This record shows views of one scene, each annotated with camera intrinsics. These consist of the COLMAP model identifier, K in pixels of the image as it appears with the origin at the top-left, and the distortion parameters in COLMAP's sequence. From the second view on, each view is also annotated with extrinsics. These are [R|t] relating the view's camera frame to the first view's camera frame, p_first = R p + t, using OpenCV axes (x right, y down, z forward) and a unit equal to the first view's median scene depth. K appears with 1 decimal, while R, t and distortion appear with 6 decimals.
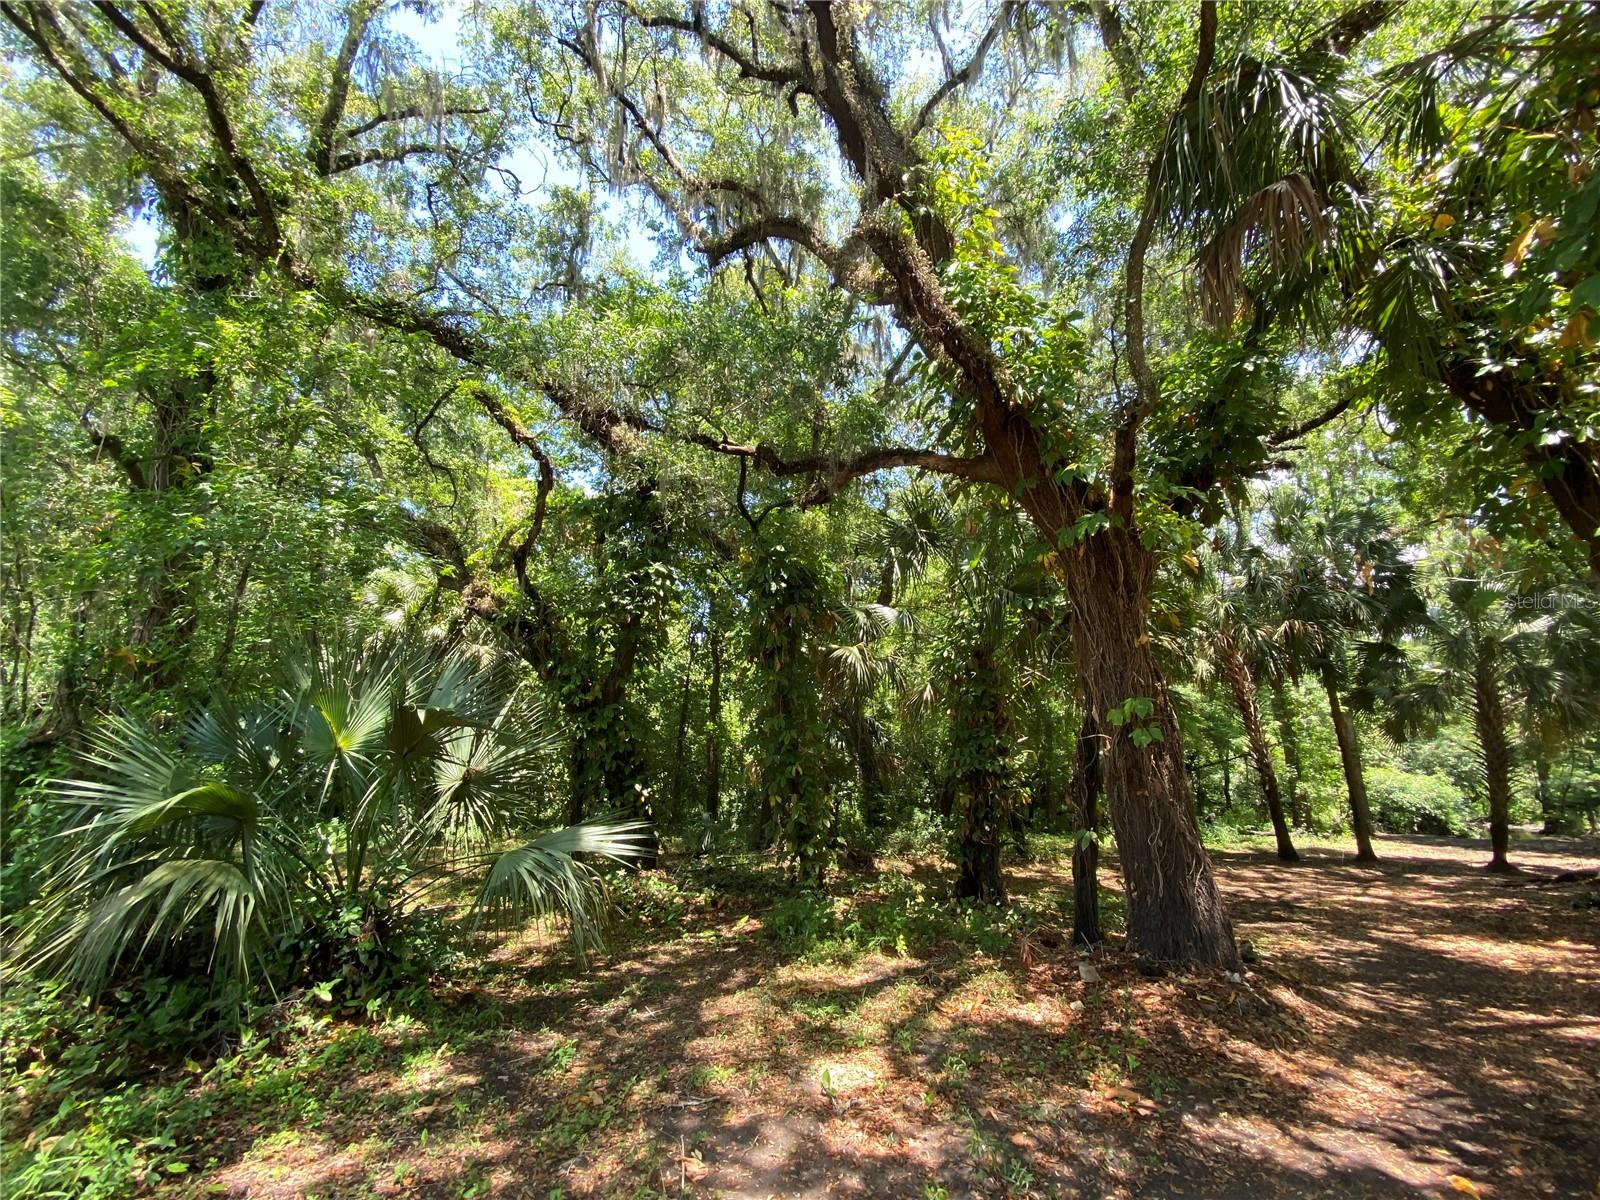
lens RADIAL K [[652.2, 0, 800.0], [0, 652.2, 600.0], [0, 0, 1]] dist [0.015035, -0.018403]
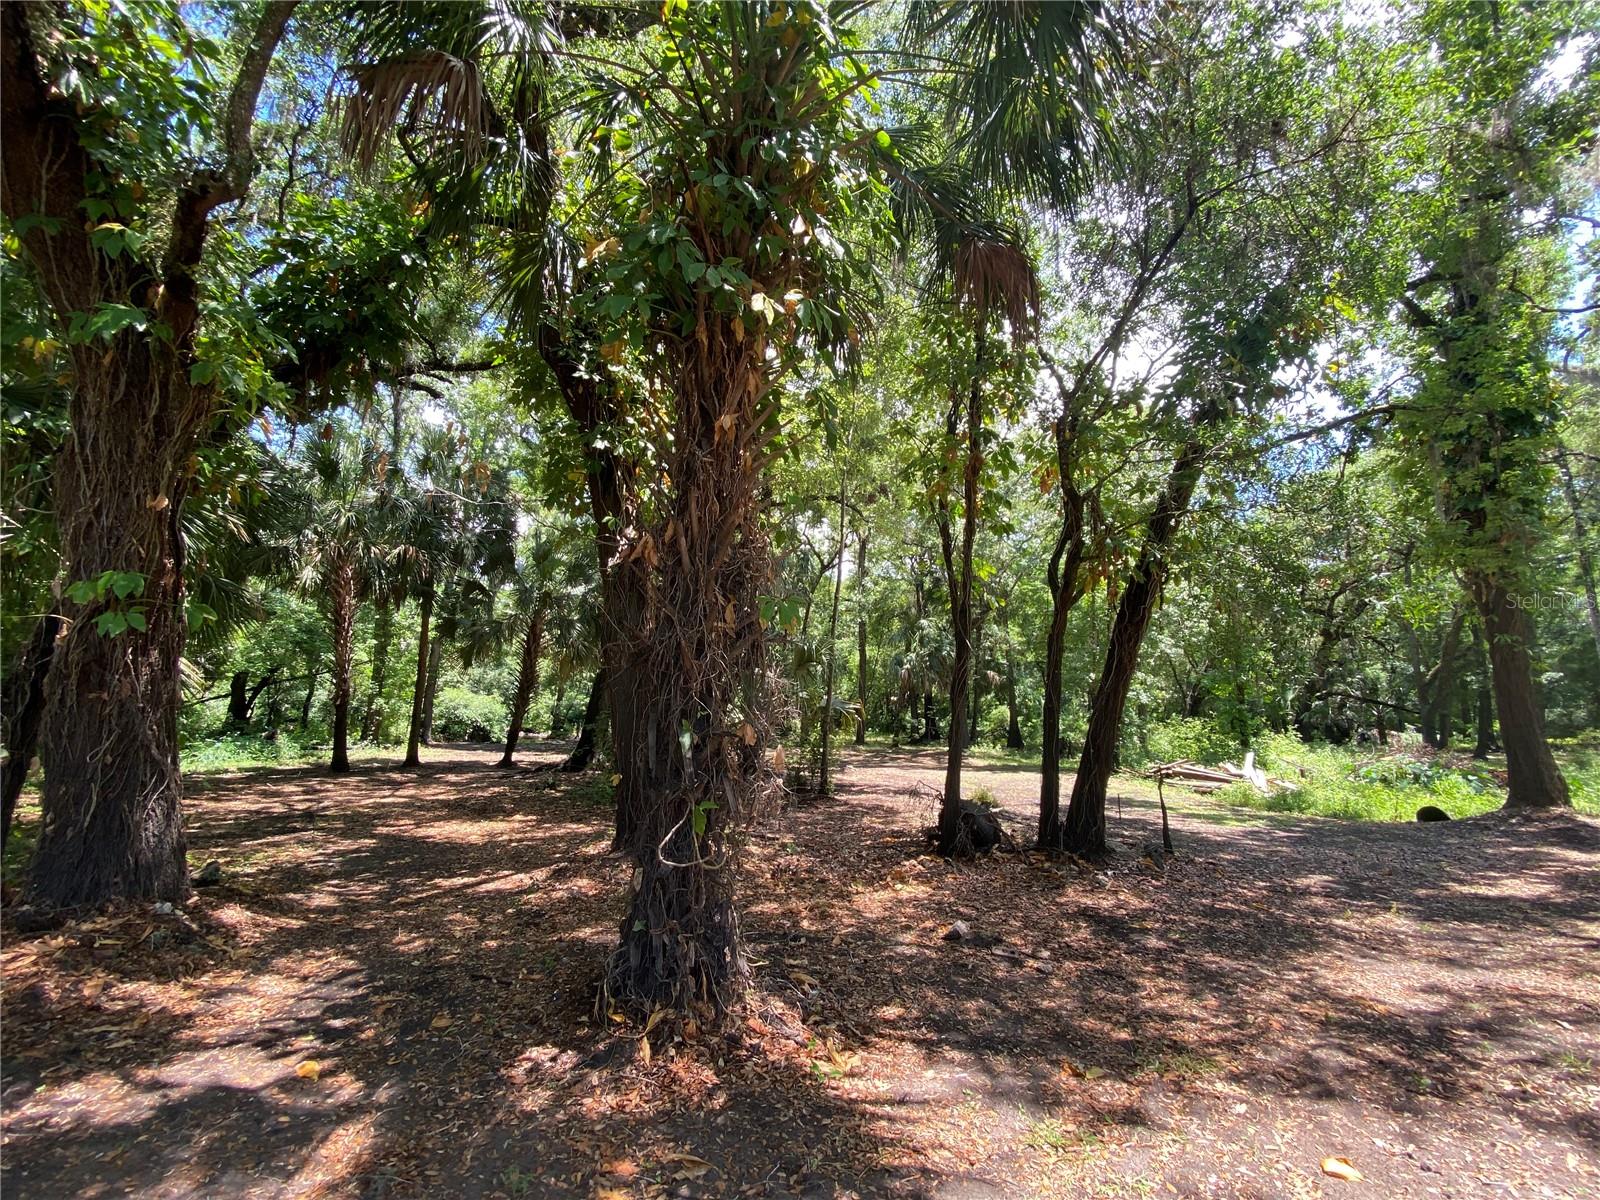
lens RADIAL K [[652.2, 0, 800.0], [0, 652.2, 600.0], [0, 0, 1]] dist [0.015035, -0.018403]
pose [[0.381092, 0.146835, 0.912803, 0.069982], [-0.253108, 0.966158, -0.049747, 0.012055], [-0.889216, -0.212079, 0.405360, 0.006290]]
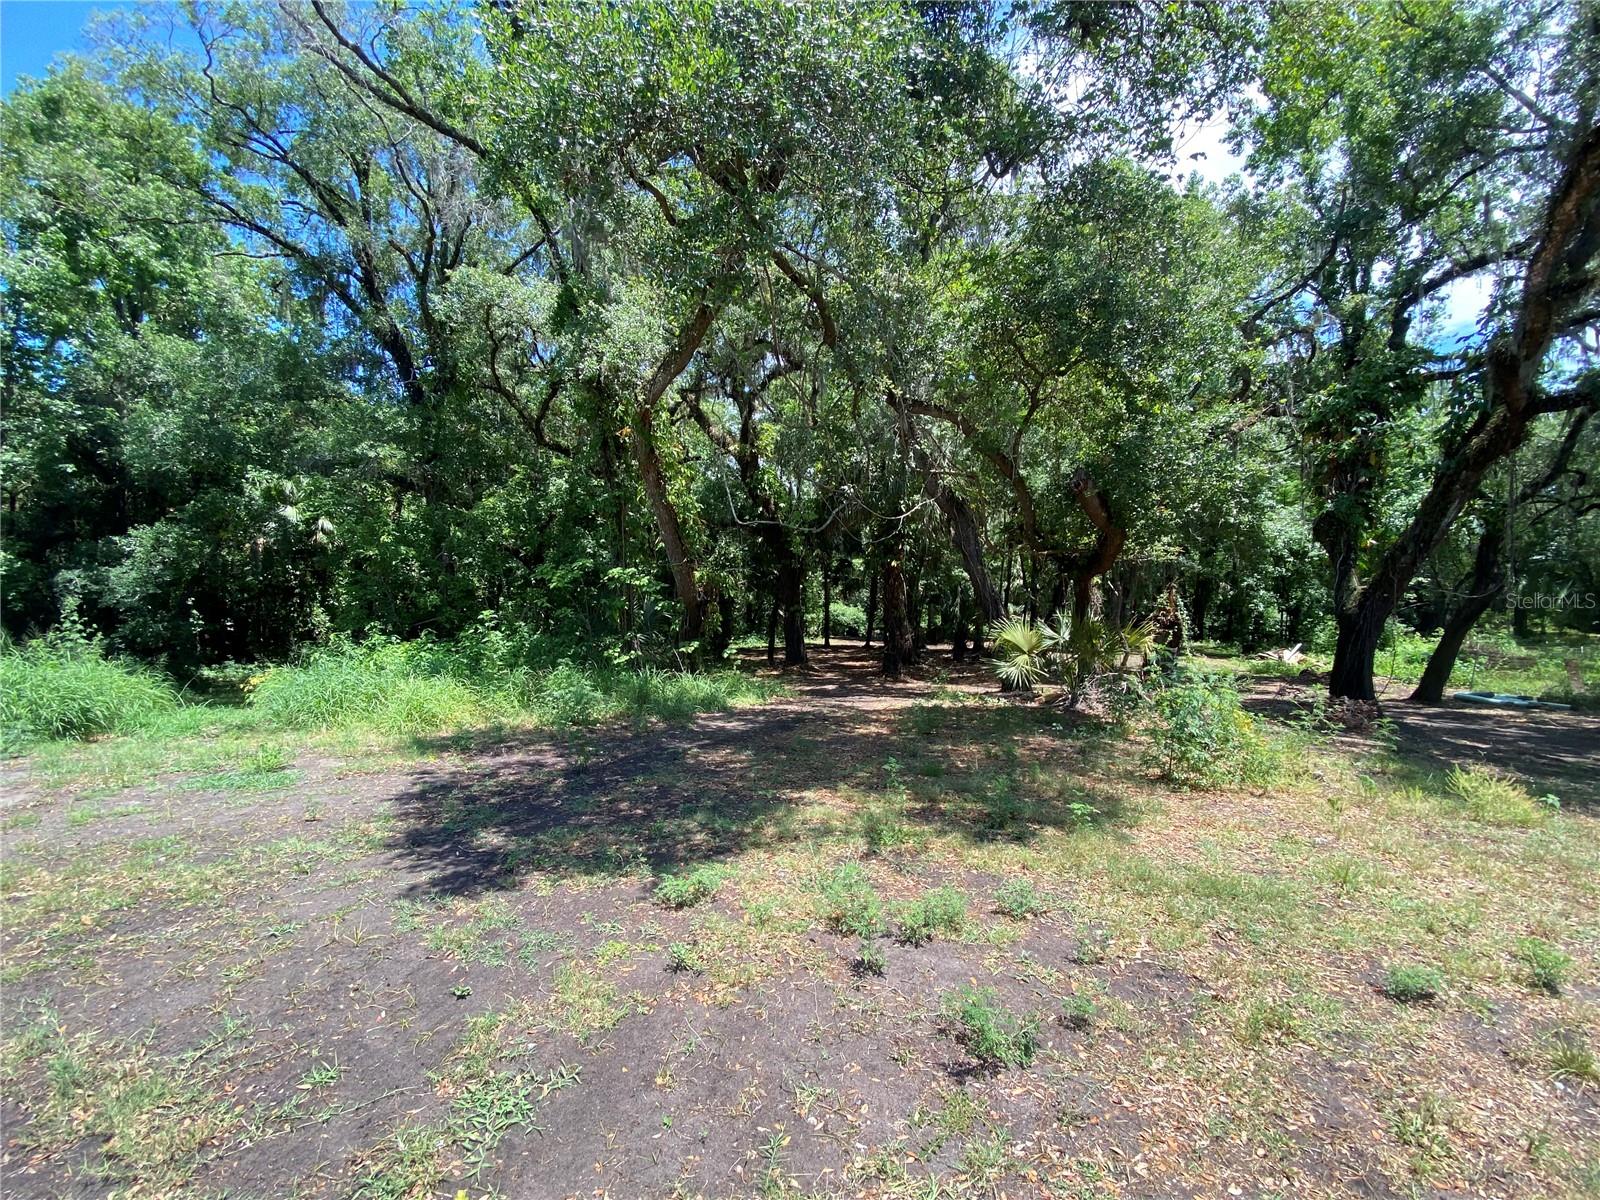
lens RADIAL K [[652.2, 0, 800.0], [0, 652.2, 600.0], [0, 0, 1]] dist [0.015035, -0.018403]
pose [[0.790461, -0.019329, 0.612207, -0.944778], [-0.136949, 0.968622, 0.207405, -0.352257], [-0.597006, -0.247787, 0.763011, -1.024039]]
